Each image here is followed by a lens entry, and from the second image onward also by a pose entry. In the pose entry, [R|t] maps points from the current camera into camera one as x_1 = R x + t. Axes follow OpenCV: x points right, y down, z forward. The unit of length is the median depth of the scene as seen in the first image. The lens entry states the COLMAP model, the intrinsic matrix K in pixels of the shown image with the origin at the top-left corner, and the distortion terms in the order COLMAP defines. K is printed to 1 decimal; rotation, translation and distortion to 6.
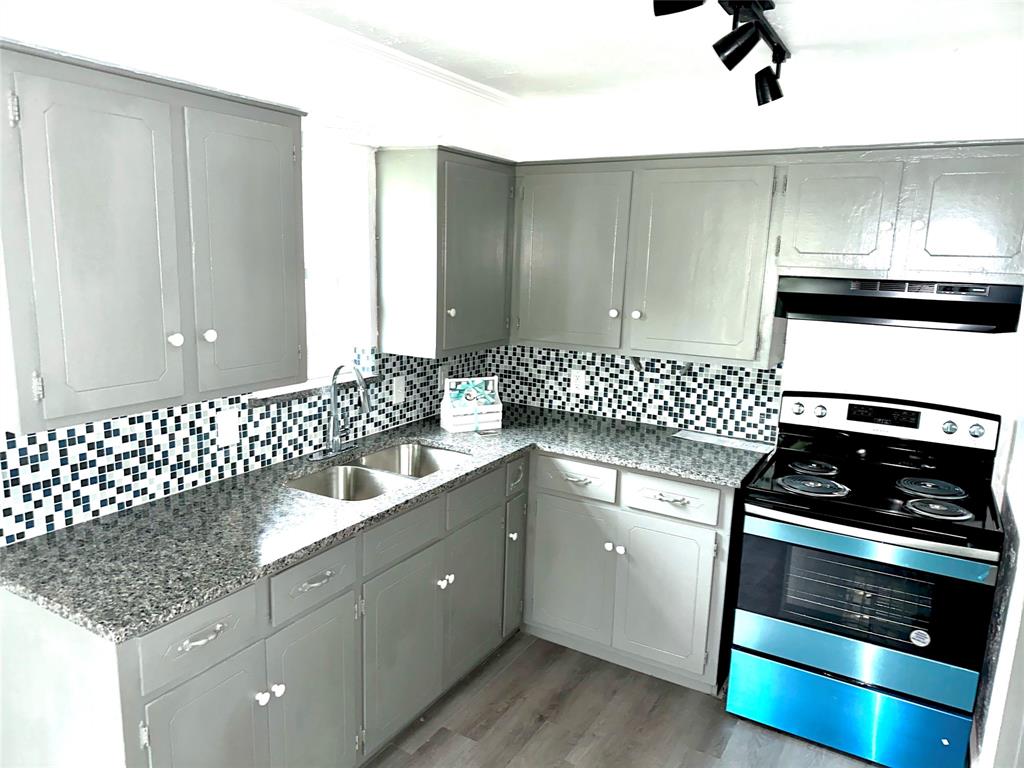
lens RADIAL K [[727.1, 0, 508.3], [0, 727.1, 381.1], [0, 0, 1]] dist [0.062954, -0.079854]
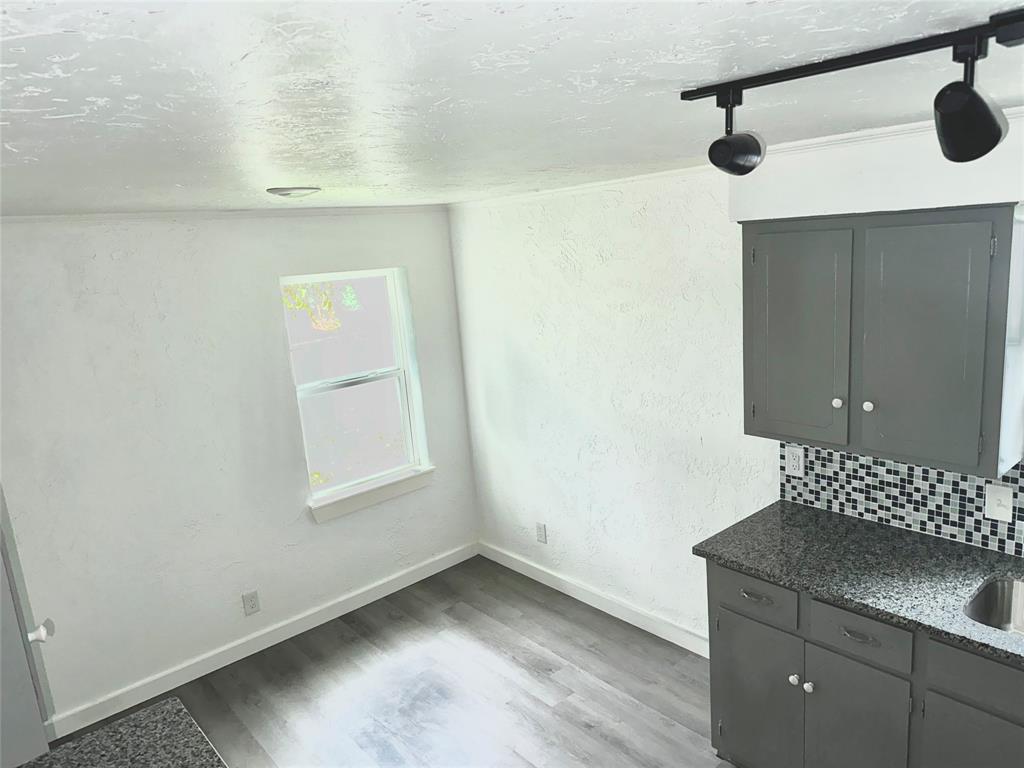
lens RADIAL K [[727.1, 0, 503.3], [0, 727.1, 386.5], [0, 0, 1]] dist [0.062954, -0.079854]
pose [[-0.290278, 0.192656, -0.937349, 0.589174], [-0.121896, 0.964101, 0.235904, -0.198025], [0.949147, 0.182737, -0.256373, 0.465230]]
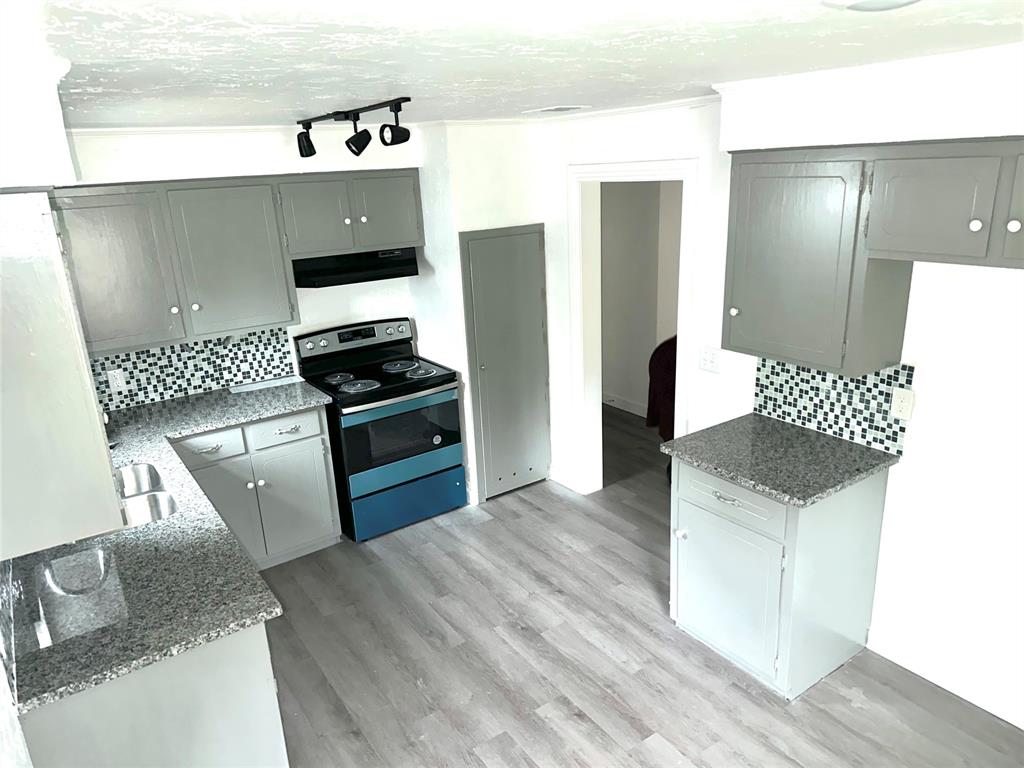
lens RADIAL K [[727.1, 0, 511.9], [0, 727.1, 391.1], [0, 0, 1]] dist [0.062954, -0.079854]
pose [[0.388670, -0.318038, 0.864747, -0.739039], [0.219768, 0.943449, 0.248206, -0.149130], [-0.894783, 0.093574, 0.436585, 0.003206]]
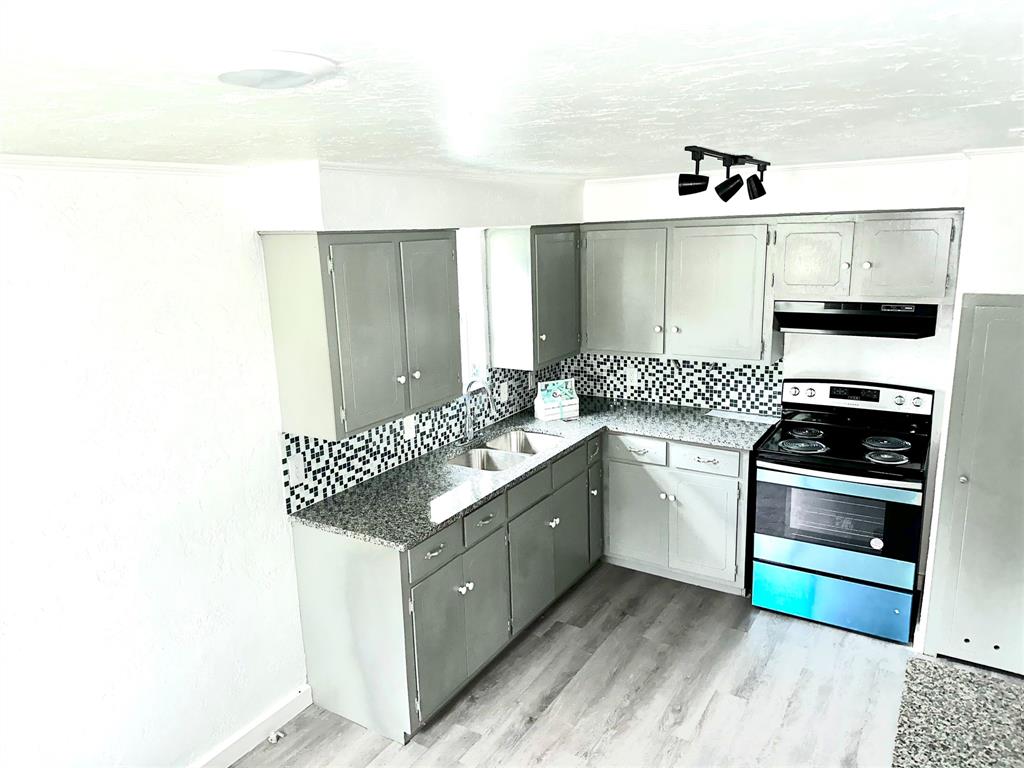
lens RADIAL K [[727.1, 0, 520.0], [0, 727.1, 376.7], [0, 0, 1]] dist [0.062954, -0.079854]
pose [[0.997963, -0.054805, -0.032656, -0.077769], [0.055744, 0.998036, 0.028573, -0.058209], [0.031025, -0.030335, 0.999058, -0.400951]]
